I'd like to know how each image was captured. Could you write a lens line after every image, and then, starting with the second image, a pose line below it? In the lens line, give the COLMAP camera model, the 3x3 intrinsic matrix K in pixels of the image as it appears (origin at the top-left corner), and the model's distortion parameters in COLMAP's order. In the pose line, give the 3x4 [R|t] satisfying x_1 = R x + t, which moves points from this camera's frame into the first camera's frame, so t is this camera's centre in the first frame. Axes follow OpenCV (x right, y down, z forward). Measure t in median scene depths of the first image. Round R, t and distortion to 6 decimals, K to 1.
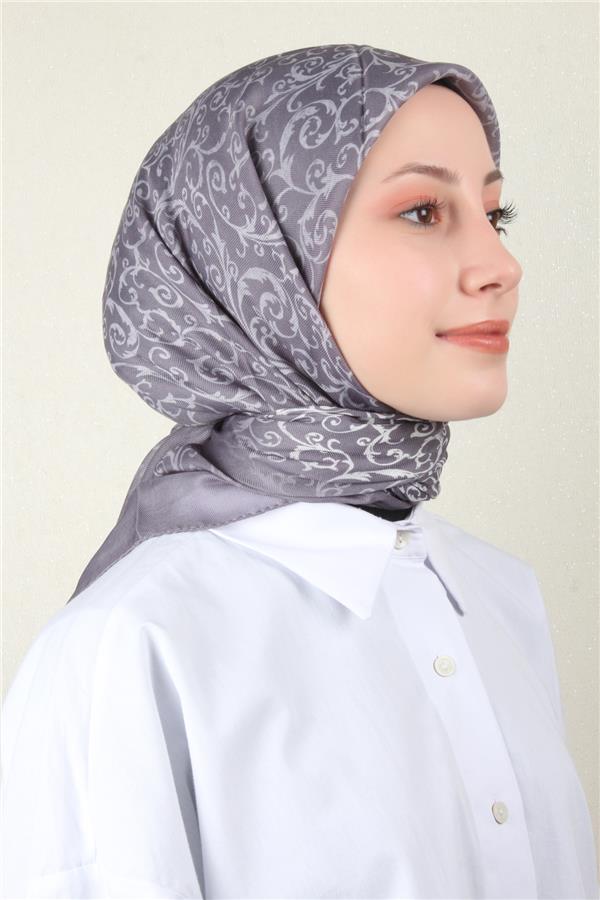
lens RADIAL K [[2030.0, 0, 300.0], [0, 2030.0, 450.0], [0, 0, 1]] dist [0.537954, -9.448277]
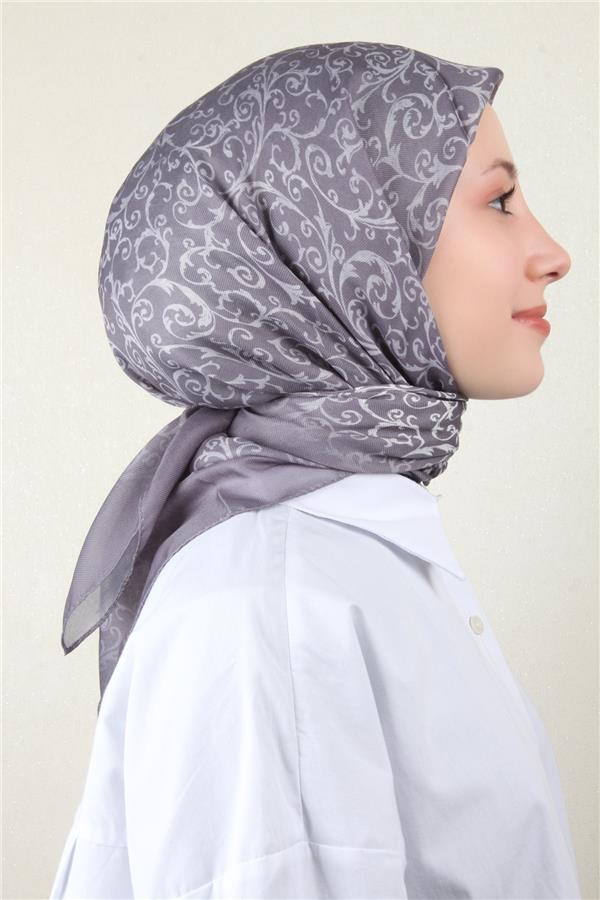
lens RADIAL K [[2030.0, 0, 300.0], [0, 2030.0, 450.0], [0, 0, 1]] dist [0.537954, -9.448277]
pose [[0.837499, -0.023635, 0.545928, -0.613278], [0.027673, 0.999617, 0.000825, 0.009920], [-0.545738, 0.014417, 0.837832, 0.150764]]
